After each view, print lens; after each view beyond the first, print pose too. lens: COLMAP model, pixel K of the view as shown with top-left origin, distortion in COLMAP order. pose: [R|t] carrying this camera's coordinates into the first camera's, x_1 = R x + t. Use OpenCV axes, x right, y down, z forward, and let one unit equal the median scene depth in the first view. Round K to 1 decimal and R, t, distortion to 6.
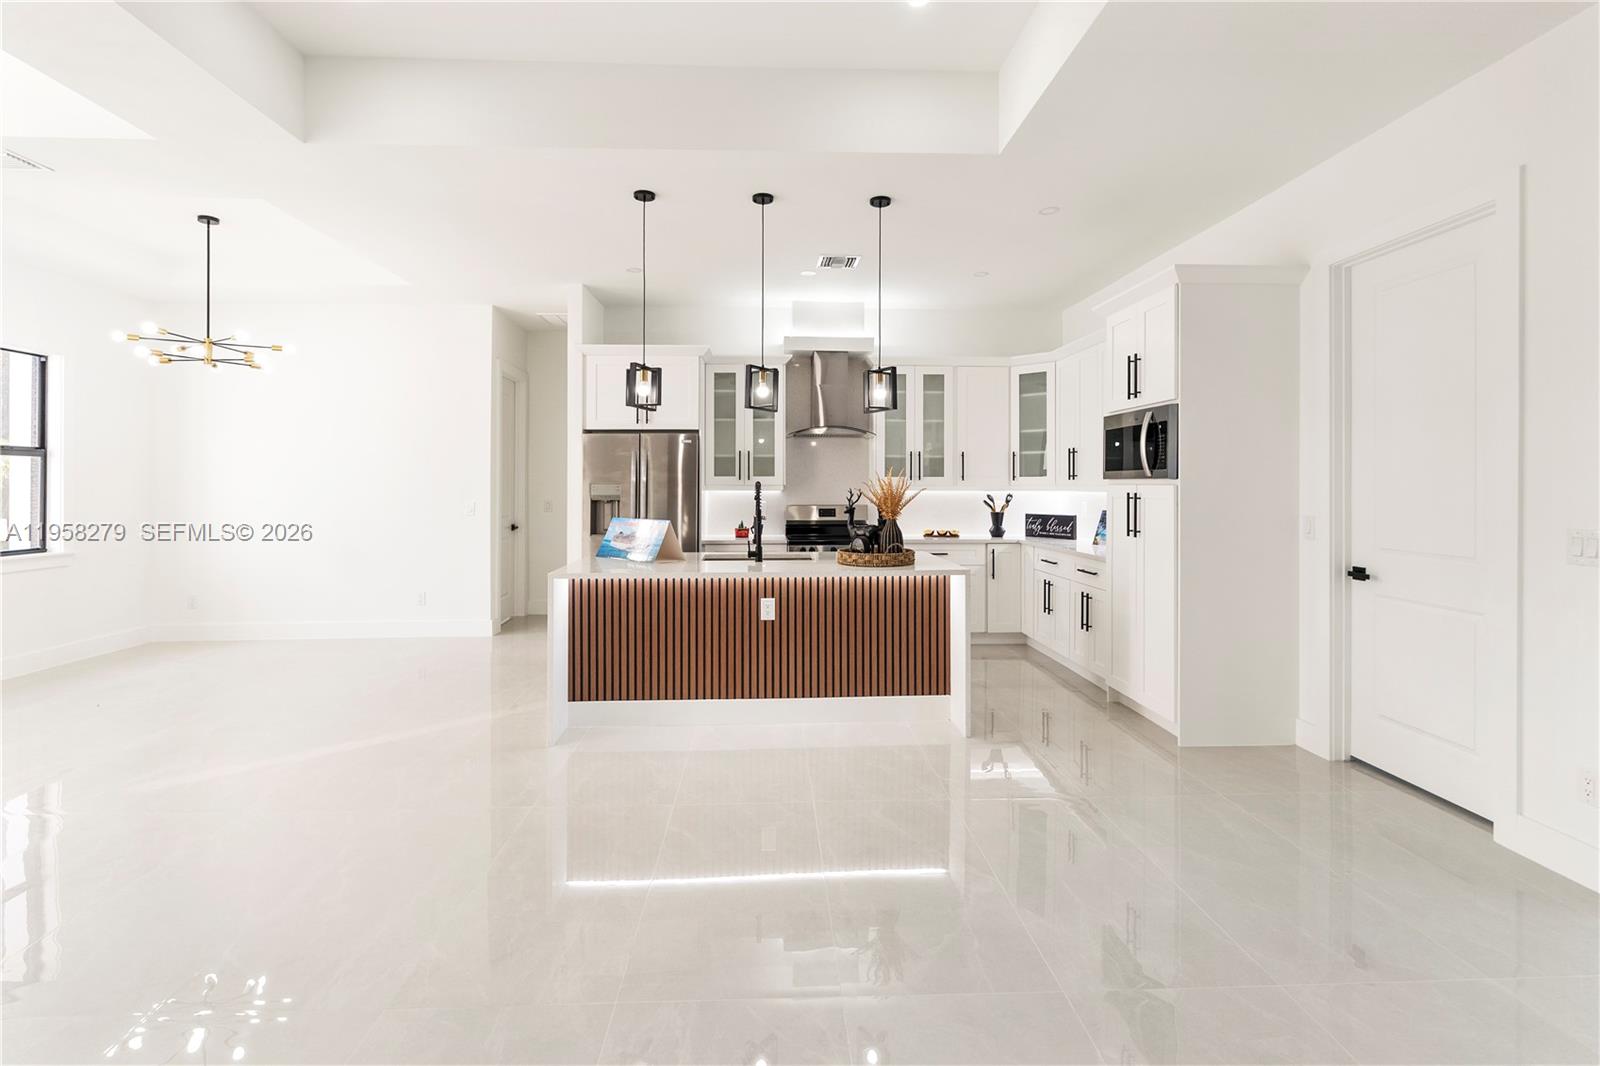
lens RADIAL K [[719.0, 0, 798.2], [0, 719.0, 485.8], [0, 0, 1]] dist [-0.001649, -0.000062]
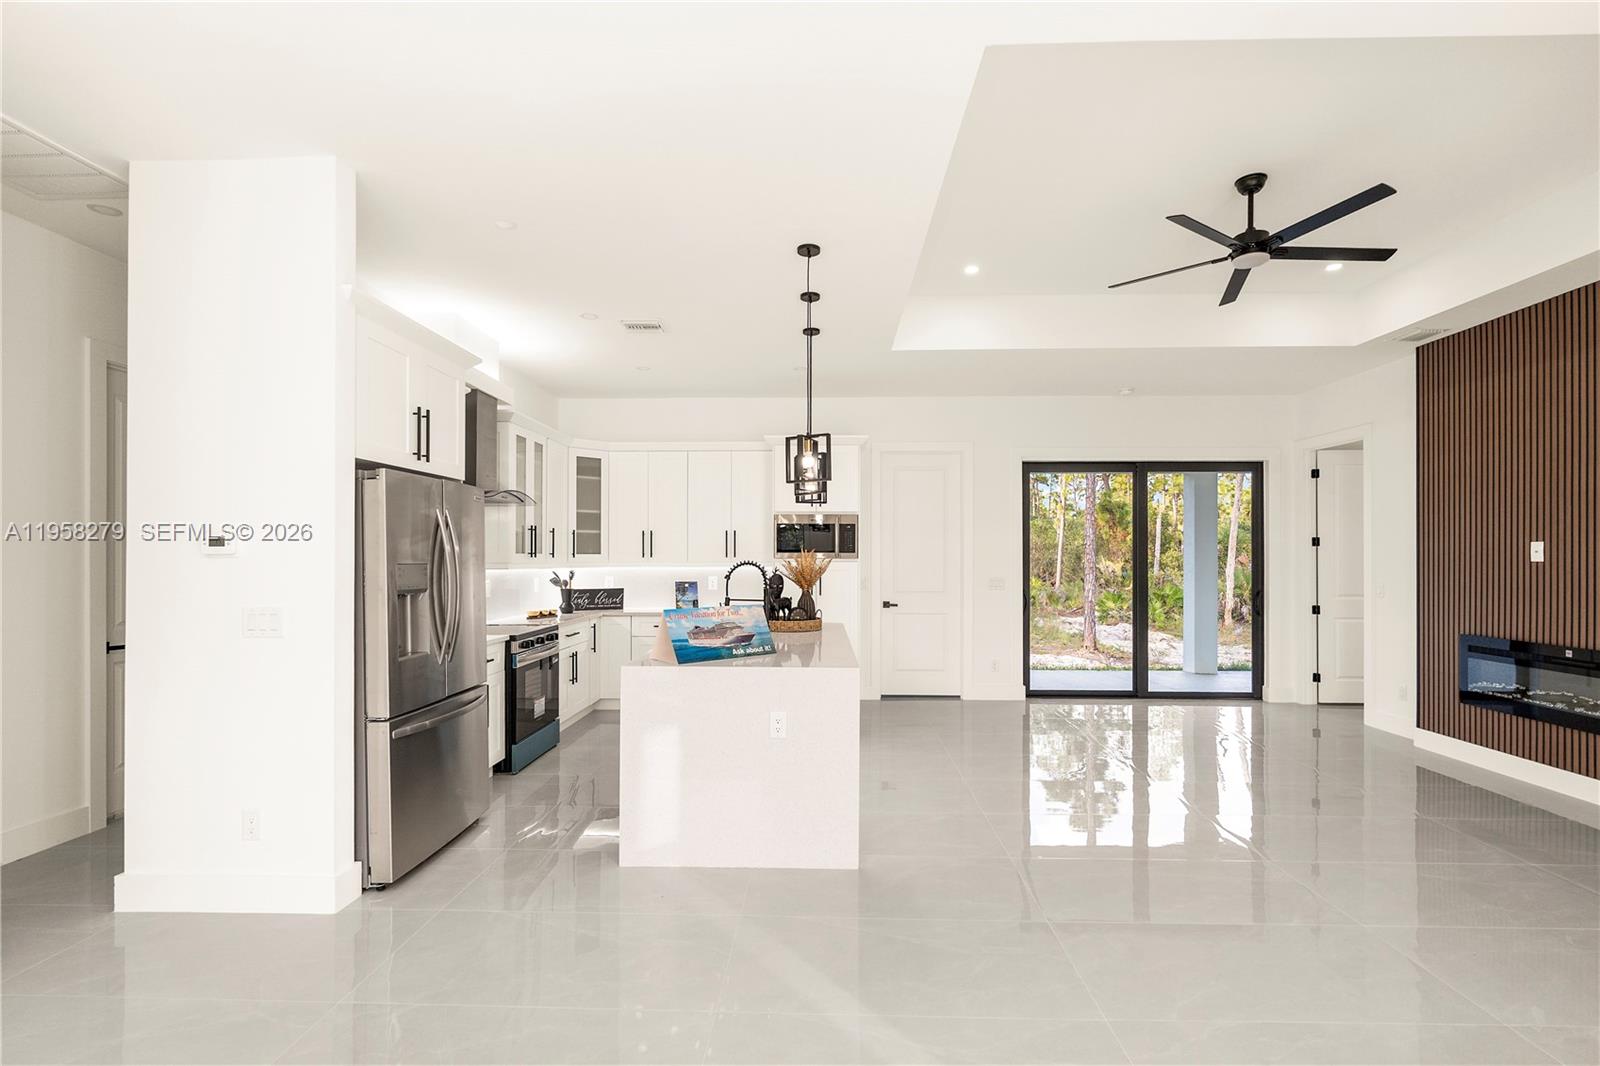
lens RADIAL K [[732.0, 0, 809.2], [0, 732.0, 560.1], [0, 0, 1]] dist [0.001084, -0.000102]
pose [[0.074961, -0.002684, 0.997183, -0.768980], [0.002081, 0.999995, 0.002535, -0.006156], [-0.997184, 0.001885, 0.074967, 0.613652]]
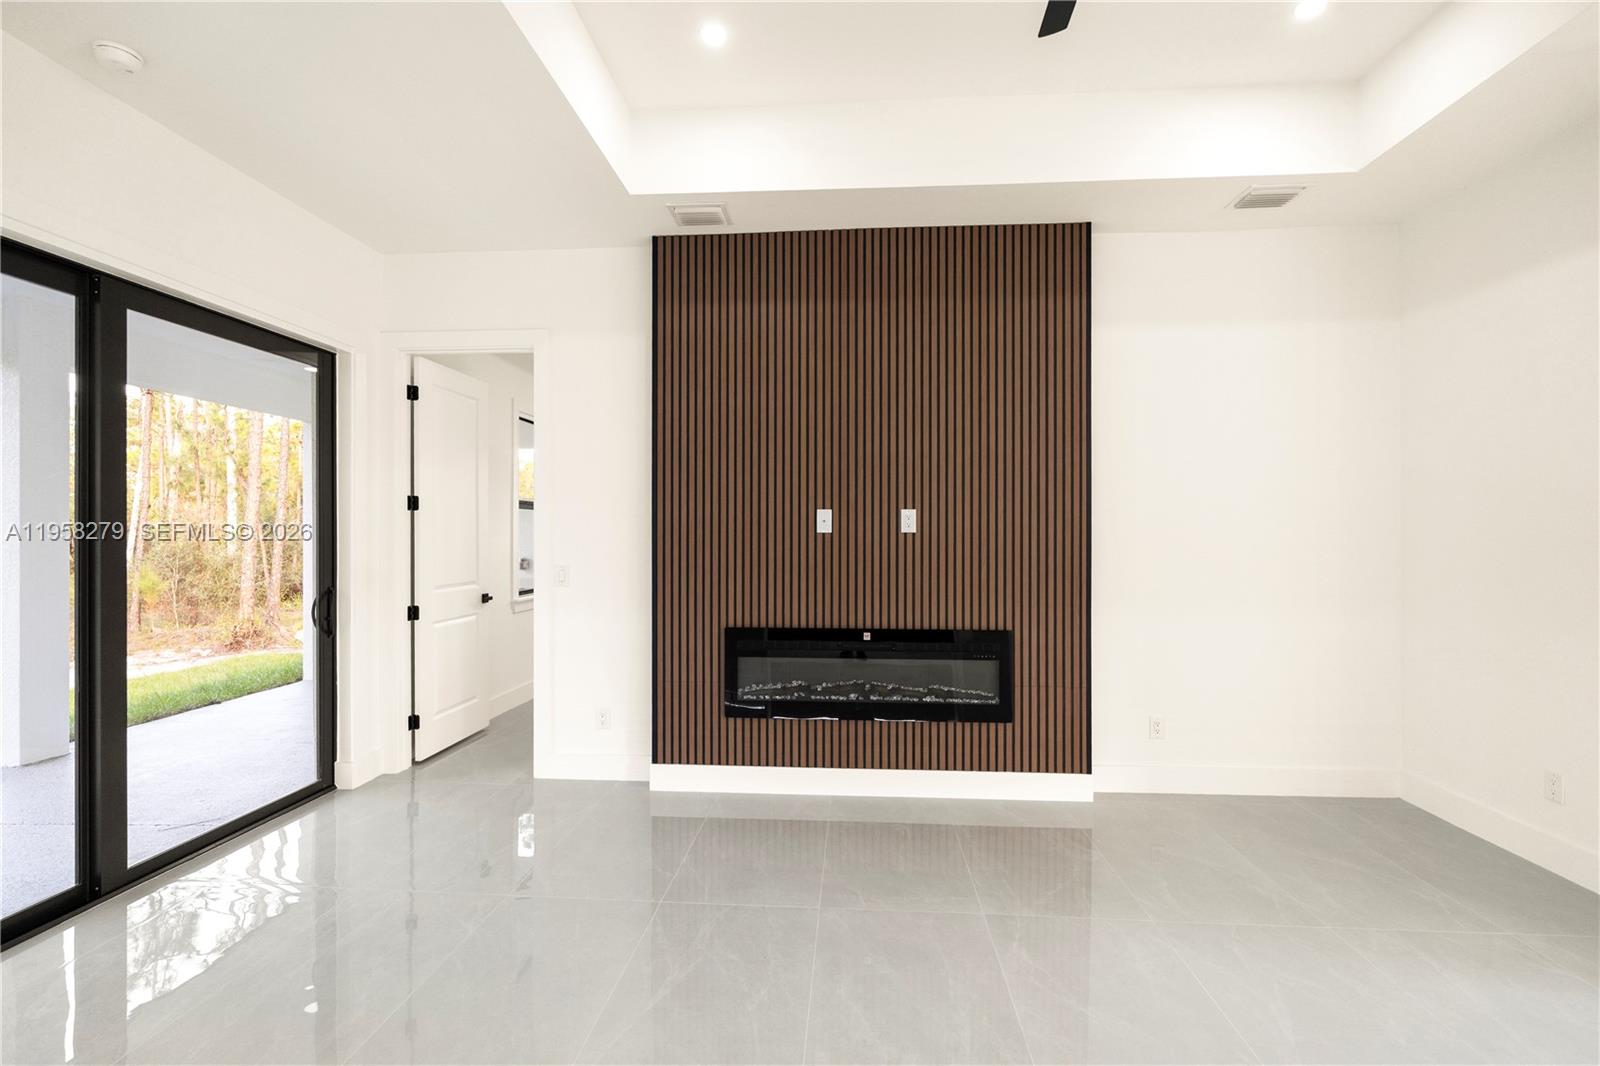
lens RADIAL K [[722.8, 0, 800.0], [0, 722.8, 533.0], [0, 0, 1]] dist [-0.001424, -0.000467]
pose [[-0.992380, 0.001475, 0.123206, -0.013056], [0.001702, 0.999997, 0.001730, -0.001804], [-0.123203, 0.001927, -0.992380, 0.555563]]
